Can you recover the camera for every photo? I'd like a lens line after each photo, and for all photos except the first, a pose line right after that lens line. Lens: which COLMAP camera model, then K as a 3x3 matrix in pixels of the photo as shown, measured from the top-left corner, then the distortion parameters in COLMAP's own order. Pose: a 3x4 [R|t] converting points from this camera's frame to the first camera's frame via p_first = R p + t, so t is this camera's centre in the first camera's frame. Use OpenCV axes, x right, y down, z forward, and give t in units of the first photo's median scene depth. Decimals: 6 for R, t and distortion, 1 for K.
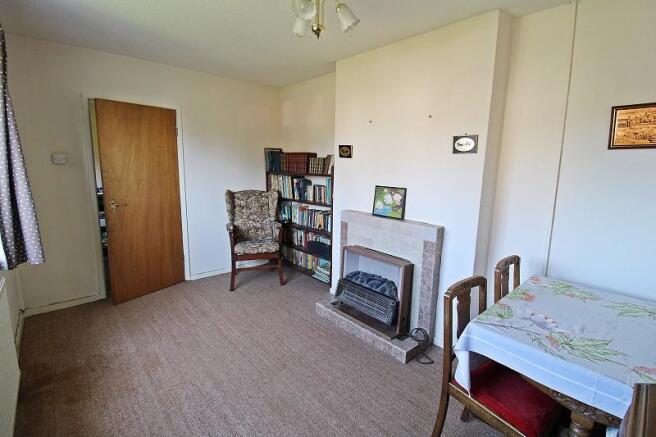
lens RADIAL K [[310.3, 0, 330.7], [0, 310.3, 211.7], [0, 0, 1]] dist [-0.002769, -0.000586]
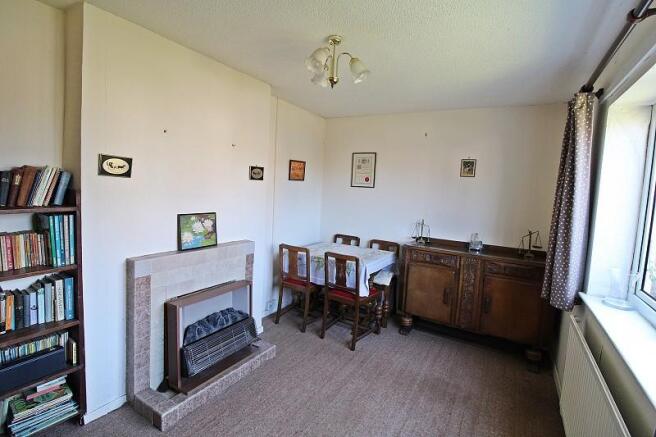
lens RADIAL K [[310.3, 0, 330.7], [0, 310.3, 211.7], [0, 0, 1]] dist [-0.002769, -0.000586]
pose [[-0.292518, -0.110451, 0.949860, -0.767724], [0.089569, 0.985776, 0.142211, -0.179773], [-0.952056, 0.126677, -0.278464, 0.903976]]
